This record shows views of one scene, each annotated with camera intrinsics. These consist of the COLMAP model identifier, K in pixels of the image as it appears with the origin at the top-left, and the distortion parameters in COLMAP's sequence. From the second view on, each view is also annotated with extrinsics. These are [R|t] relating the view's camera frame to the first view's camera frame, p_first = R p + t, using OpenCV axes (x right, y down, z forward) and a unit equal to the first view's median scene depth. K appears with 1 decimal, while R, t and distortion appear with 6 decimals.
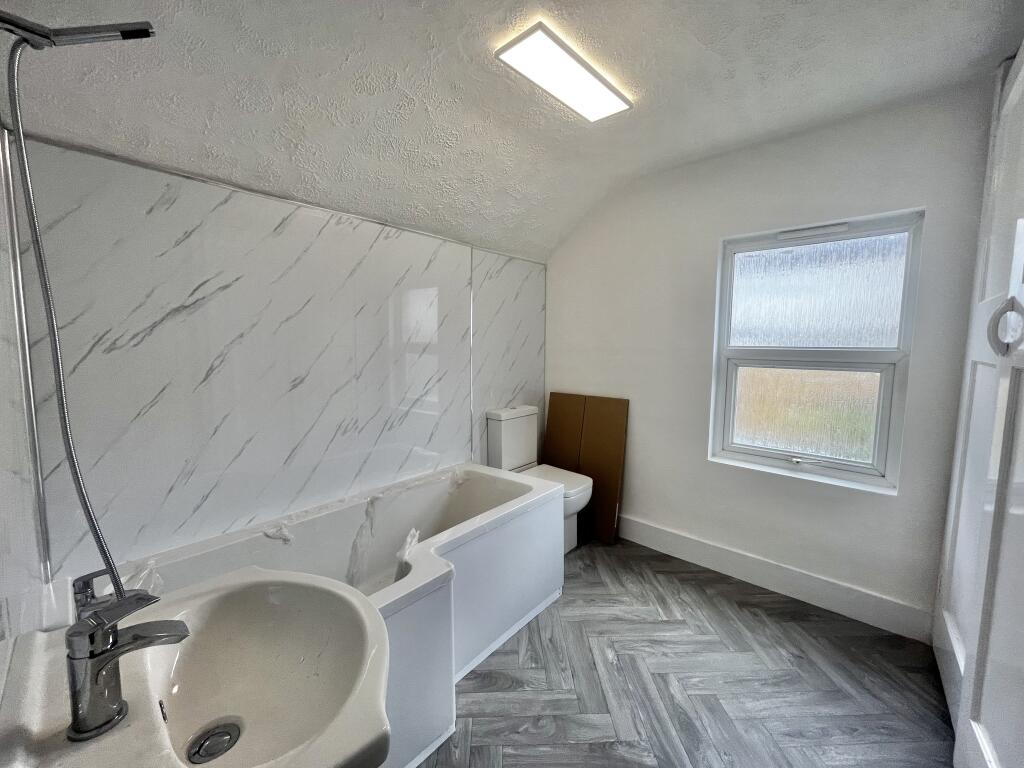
lens RADIAL K [[416.1, 0, 508.7], [0, 416.1, 382.8], [0, 0, 1]] dist [-0.004061, -0.000253]
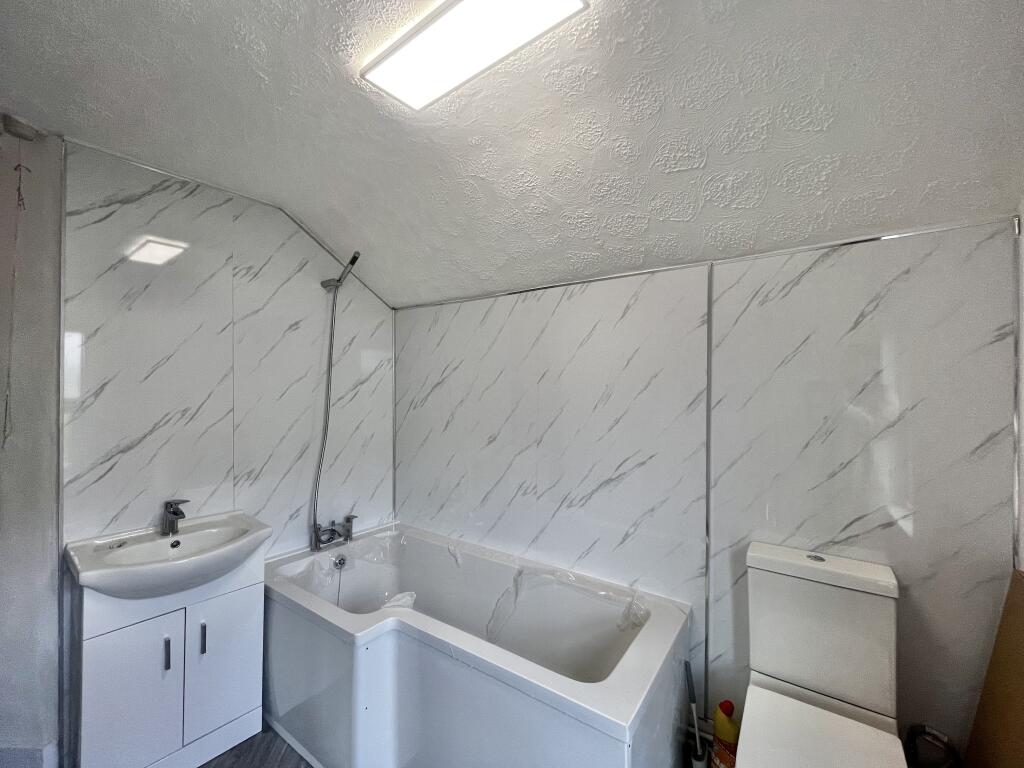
lens RADIAL K [[416.1, 0, 508.7], [0, 416.1, 382.8], [0, 0, 1]] dist [-0.004061, -0.000253]
pose [[0.103378, -0.011572, -0.994575, 0.641334], [-0.098360, 0.994912, -0.021800, -0.130851], [0.989767, 0.100080, 0.101714, 0.826698]]
